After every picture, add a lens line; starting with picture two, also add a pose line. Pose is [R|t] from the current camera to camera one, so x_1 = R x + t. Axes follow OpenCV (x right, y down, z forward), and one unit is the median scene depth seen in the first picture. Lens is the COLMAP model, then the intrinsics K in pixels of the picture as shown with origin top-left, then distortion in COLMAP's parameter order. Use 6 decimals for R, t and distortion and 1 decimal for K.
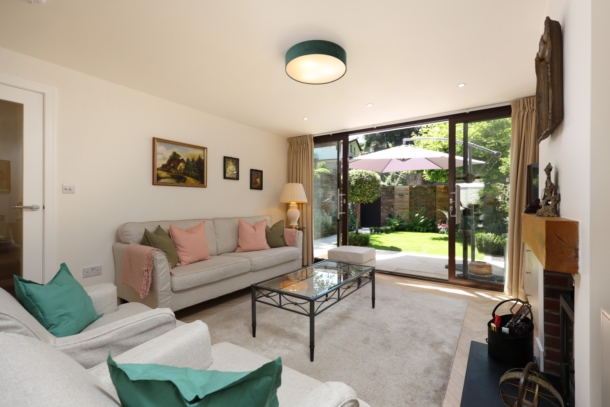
lens RADIAL K [[271.6, 0, 310.6], [0, 271.6, 202.5], [0, 0, 1]] dist [0.001519, 0.000422]
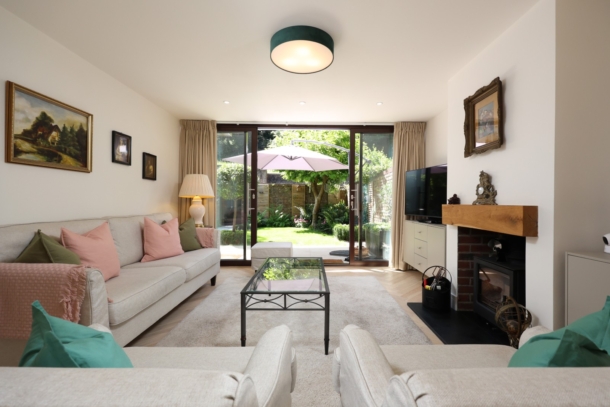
lens RADIAL K [[271.6, 0, 314.4], [0, 271.6, 201.1], [0, 0, 1]] dist [0.001519, 0.000422]
pose [[0.818501, 0.003674, 0.574494, -0.321747], [-0.004899, 0.999988, 0.000585, 0.013475], [-0.574485, -0.003293, 0.818509, 0.118063]]
